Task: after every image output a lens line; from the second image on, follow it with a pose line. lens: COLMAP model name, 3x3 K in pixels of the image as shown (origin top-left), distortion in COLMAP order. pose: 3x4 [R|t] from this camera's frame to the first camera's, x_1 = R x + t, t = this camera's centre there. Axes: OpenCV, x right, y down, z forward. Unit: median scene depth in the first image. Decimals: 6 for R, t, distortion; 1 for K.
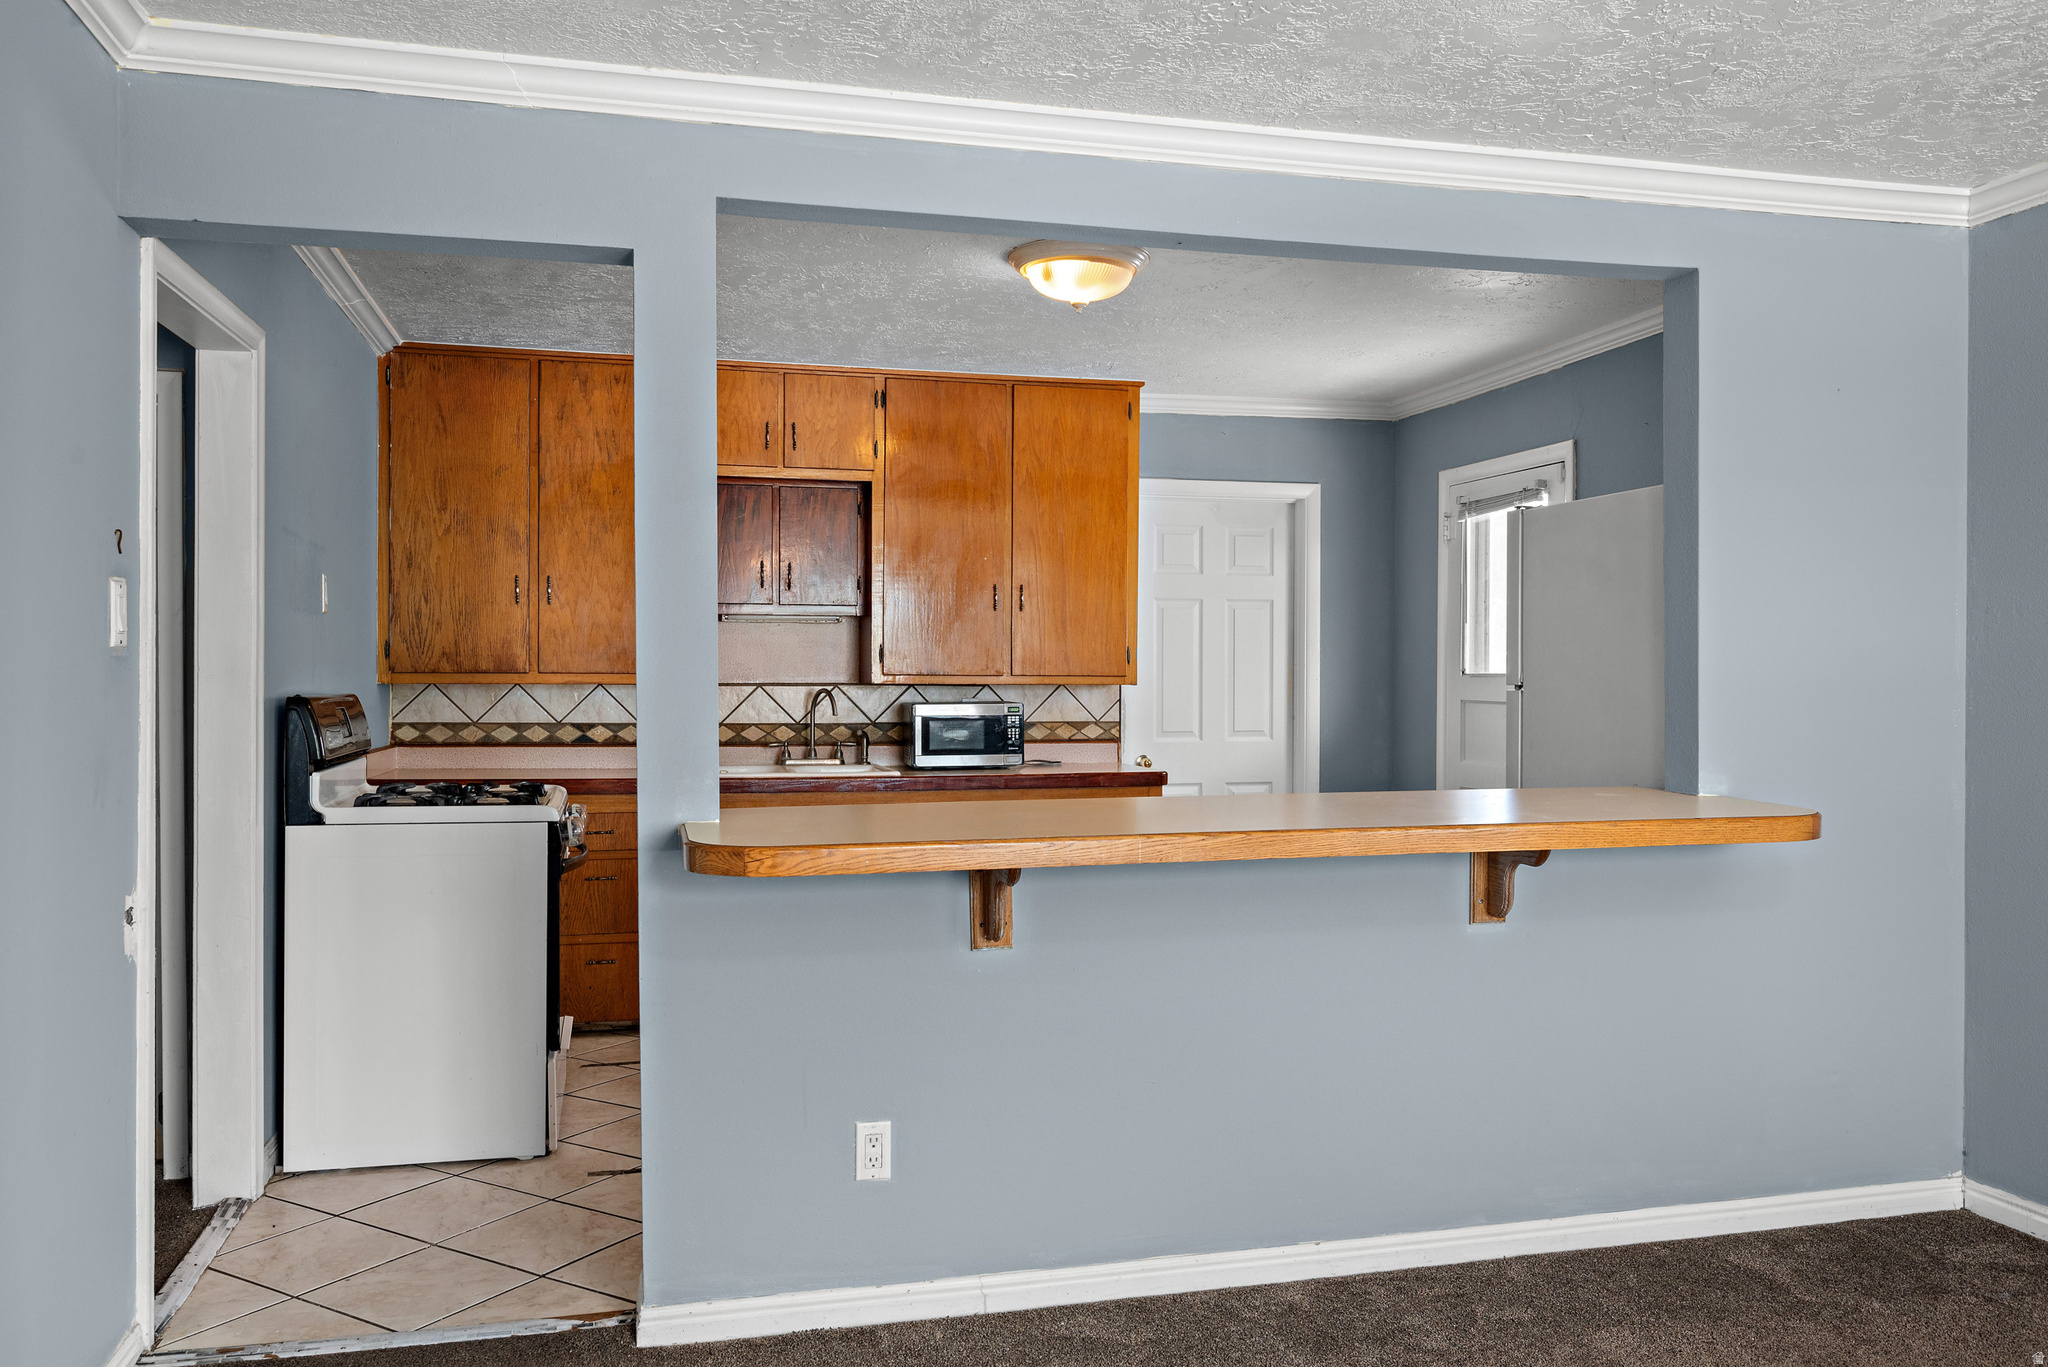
lens RADIAL K [[1578.7, 0, 1021.5], [0, 1578.7, 686.2], [0, 0, 1]] dist [-0.007114, 0.004110]
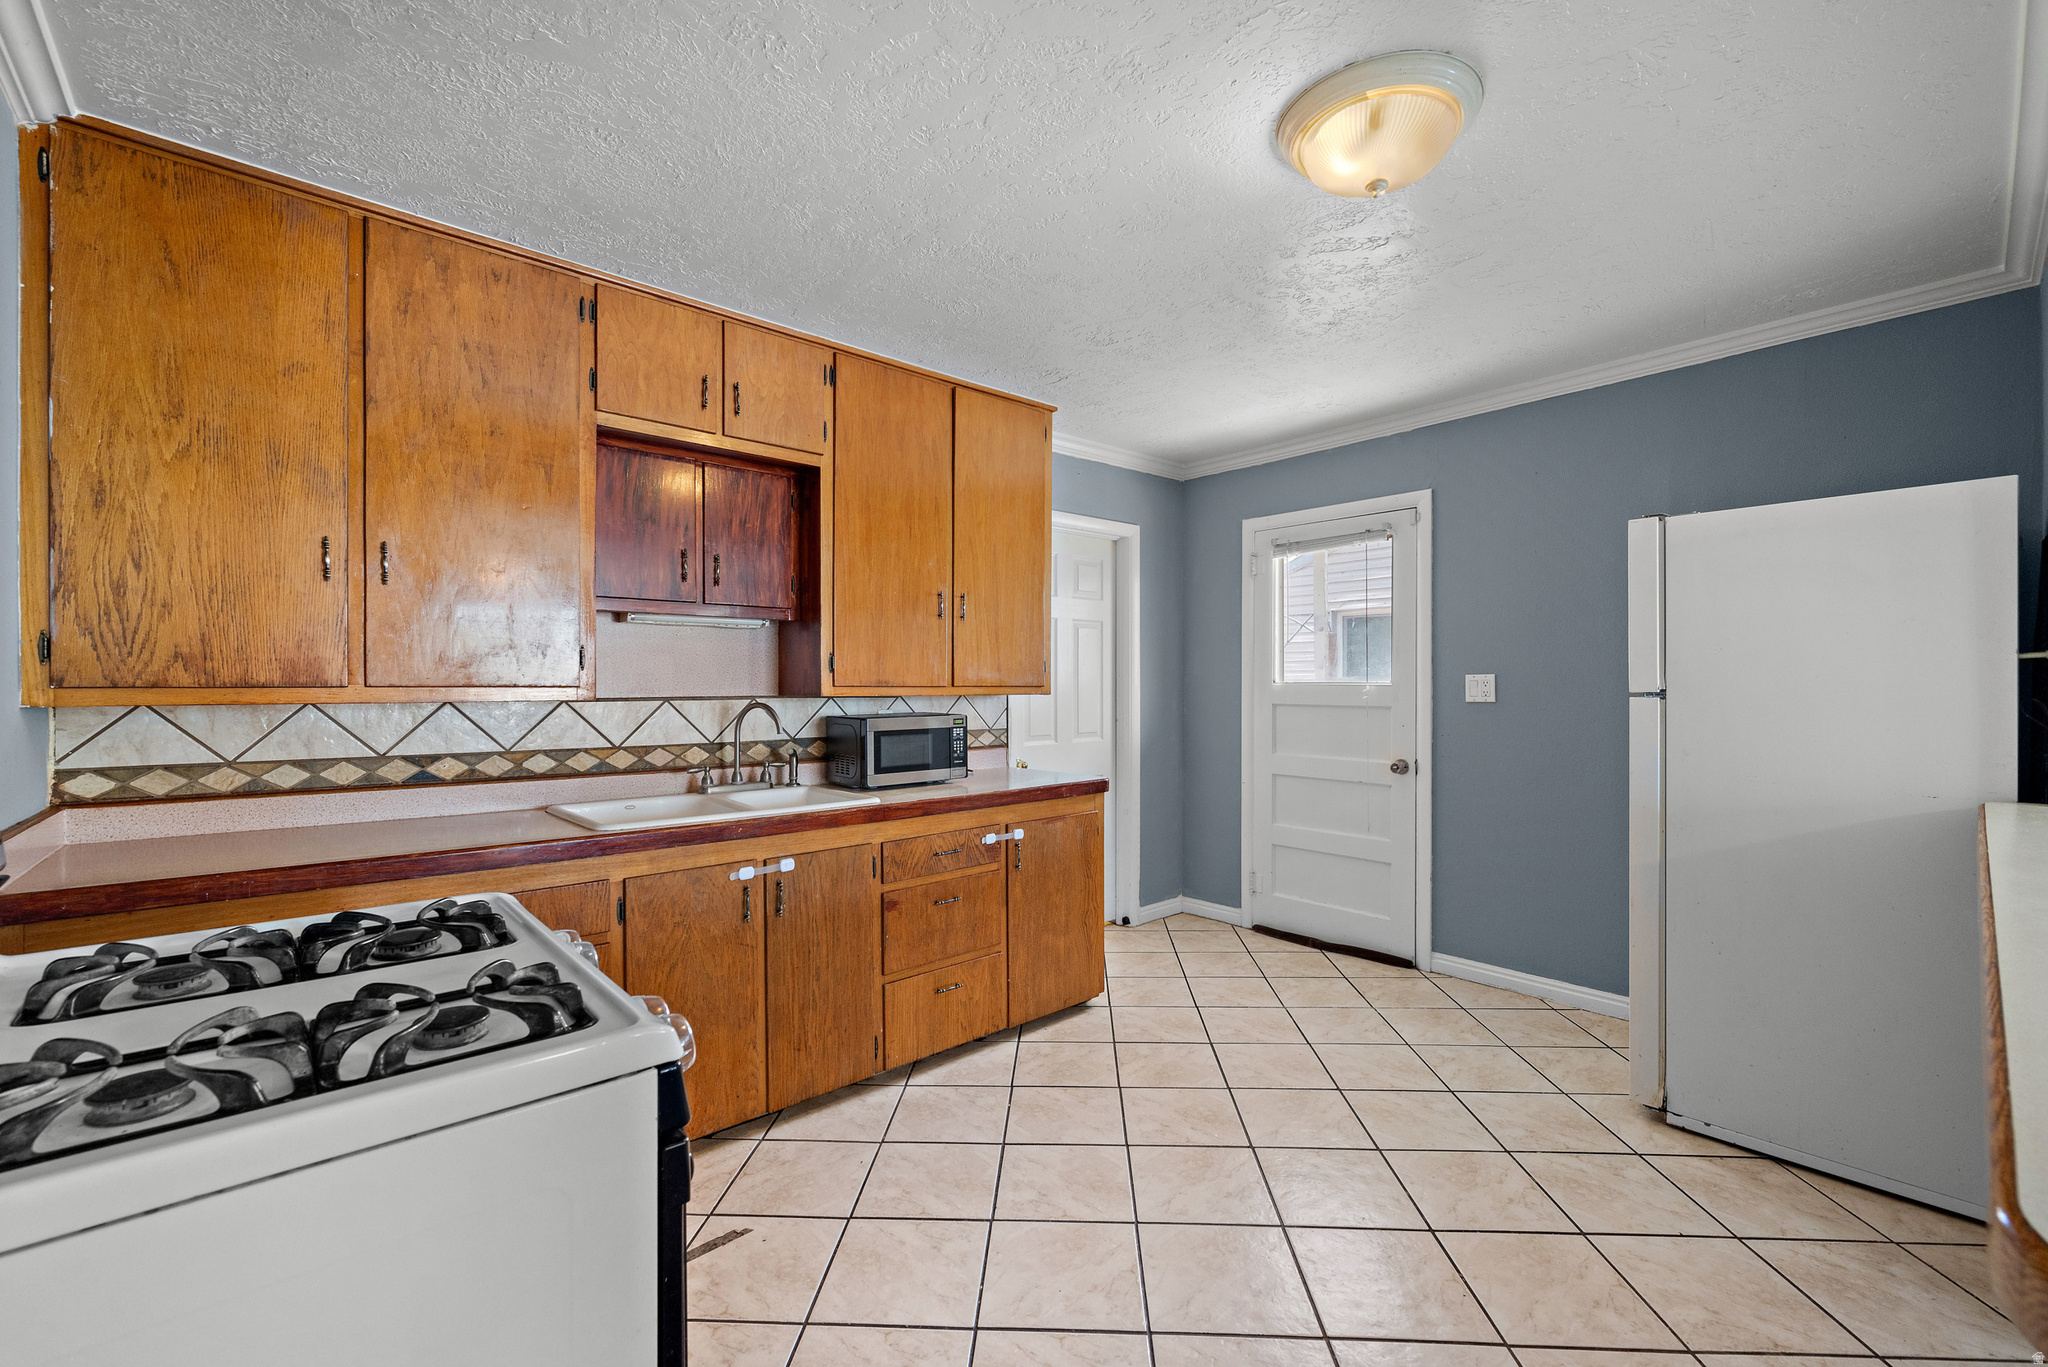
lens RADIAL K [[866.1, 0, 1039.5], [0, 866.1, 688.1], [0, 0, 1]] dist [-0.004062, 0.000258]
pose [[0.884614, -0.006893, 0.466272, -0.223455], [0.008308, 0.999965, -0.000978, -0.005106], [-0.466249, 0.004739, 0.884641, 0.542311]]
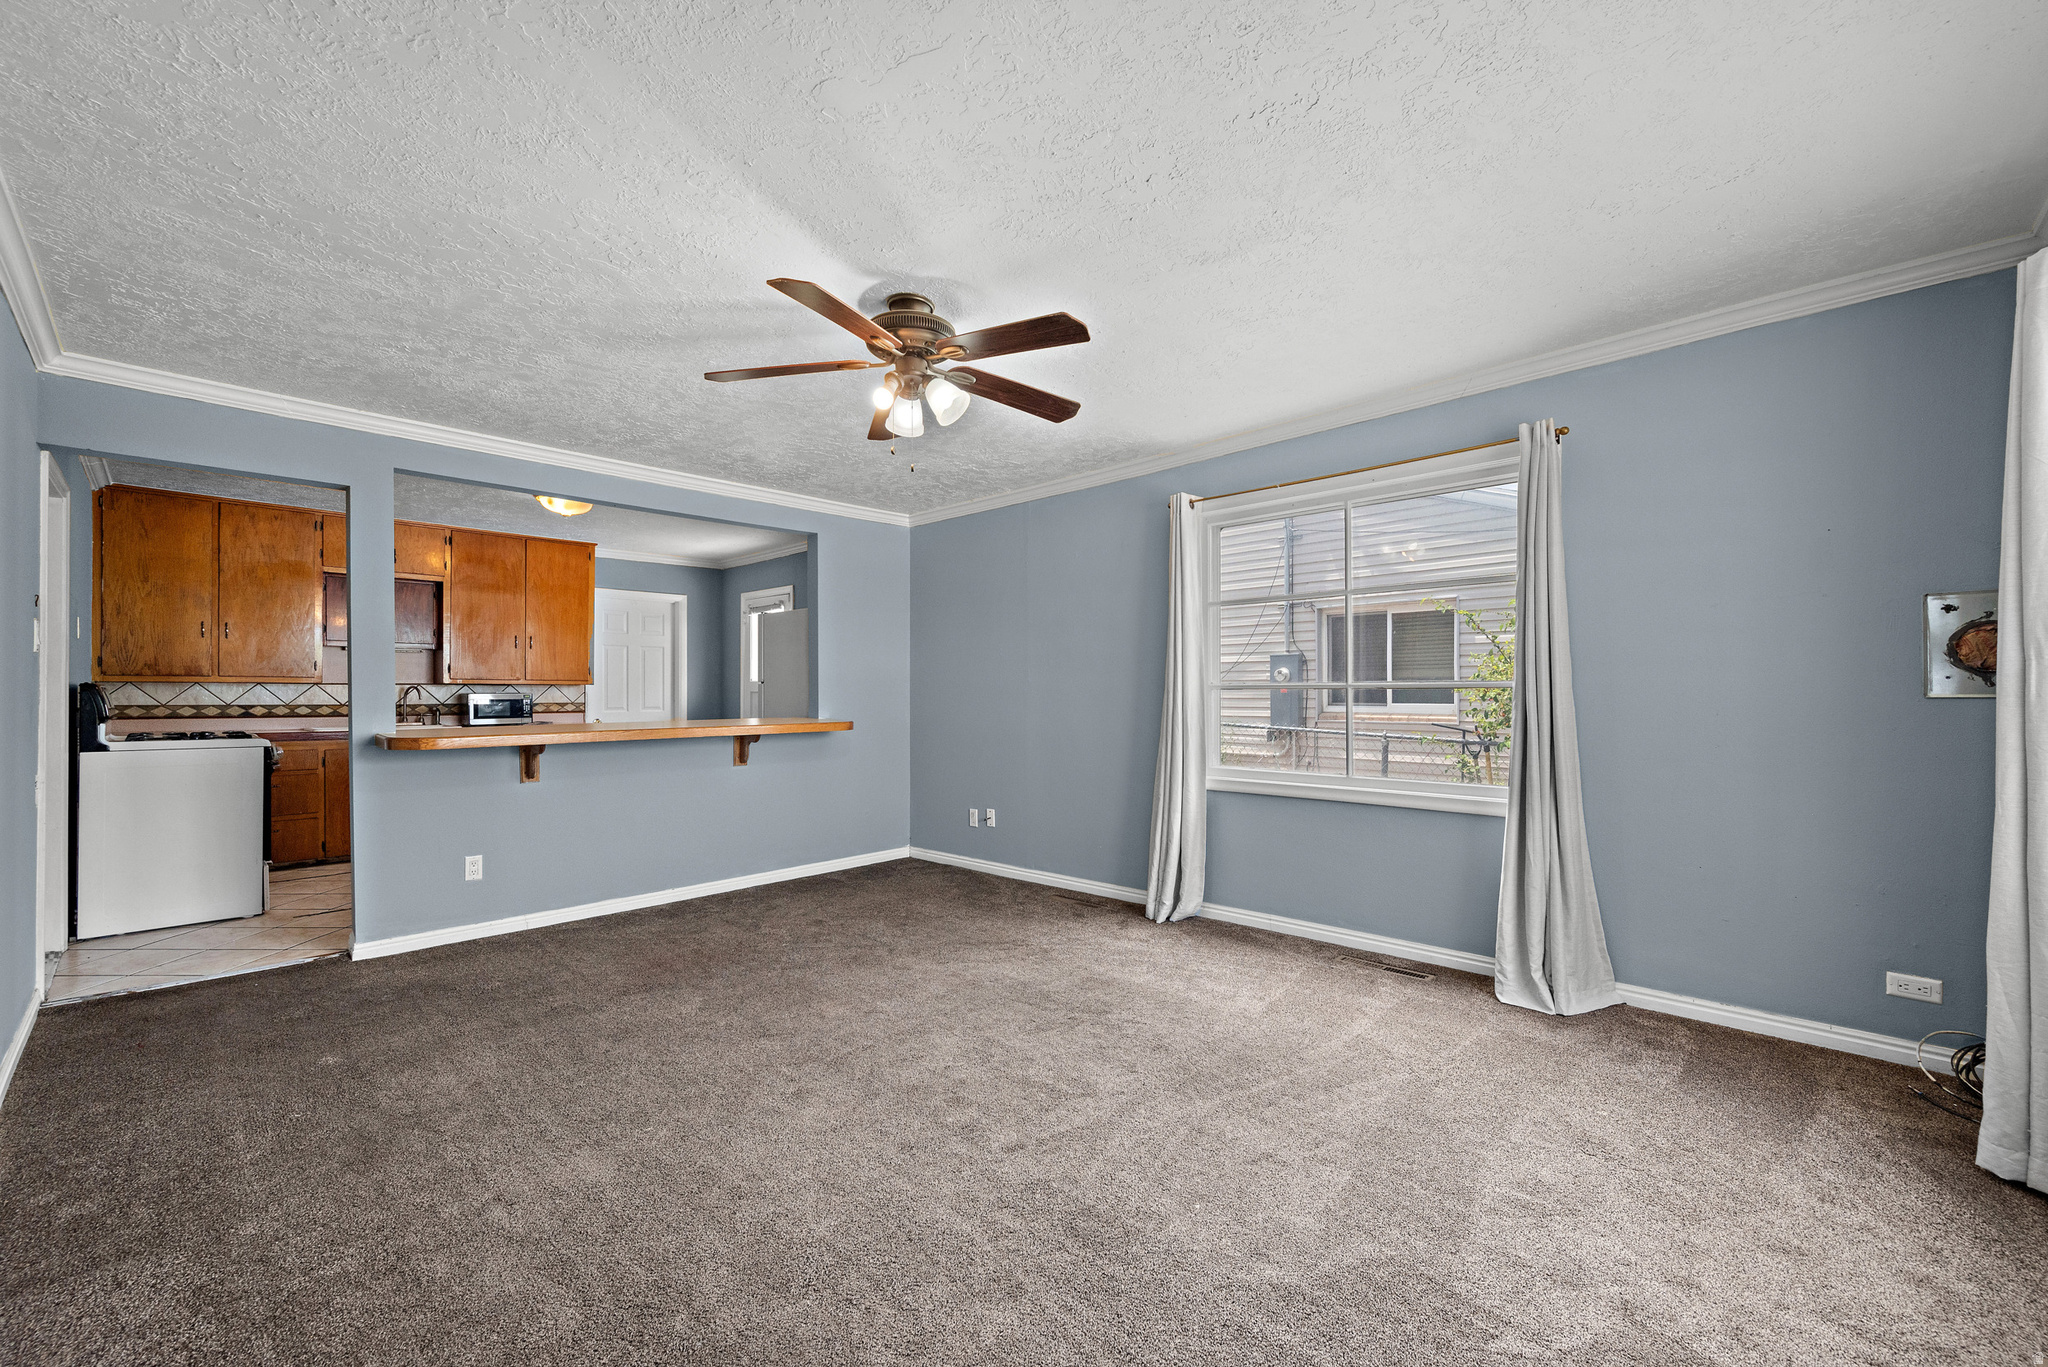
lens RADIAL K [[827.3, 0, 1036.9], [0, 827.3, 692.2], [0, 0, 1]] dist [-0.003142, 0.000456]
pose [[0.843198, -0.002550, 0.537597, -0.025045], [0.005694, 0.999975, -0.004188, 0.019144], [-0.537573, 0.006592, 0.843191, -0.293338]]
